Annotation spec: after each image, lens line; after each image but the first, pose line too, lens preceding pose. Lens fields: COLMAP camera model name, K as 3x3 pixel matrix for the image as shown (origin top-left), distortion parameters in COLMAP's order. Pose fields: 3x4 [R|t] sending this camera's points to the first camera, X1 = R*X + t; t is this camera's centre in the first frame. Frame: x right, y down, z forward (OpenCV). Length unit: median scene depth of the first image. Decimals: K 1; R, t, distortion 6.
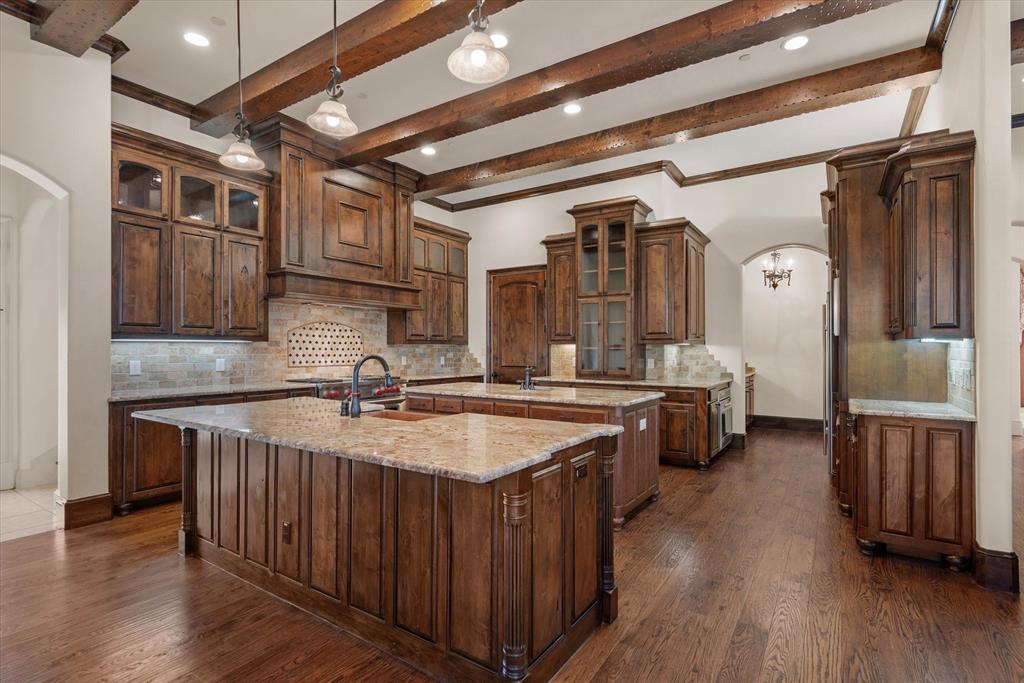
lens RADIAL K [[495.2, 0, 511.3], [0, 495.2, 348.5], [0, 0, 1]] dist [0.002965, 0.000770]
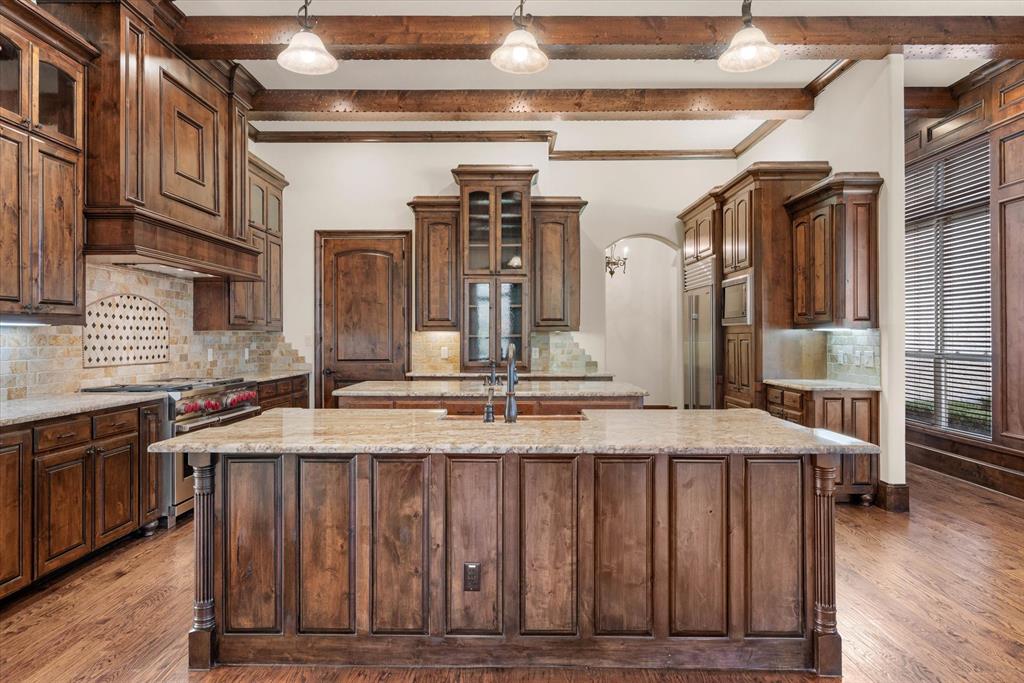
lens RADIAL K [[636.6, 0, 512.0], [0, 636.6, 335.3], [0, 0, 1]] dist [-0.001264, -0.001976]
pose [[0.831442, -0.000468, 0.555611, -0.419383], [0.001249, 0.999999, -0.001027, -0.000569], [-0.555610, 0.001548, 0.831441, 0.064508]]
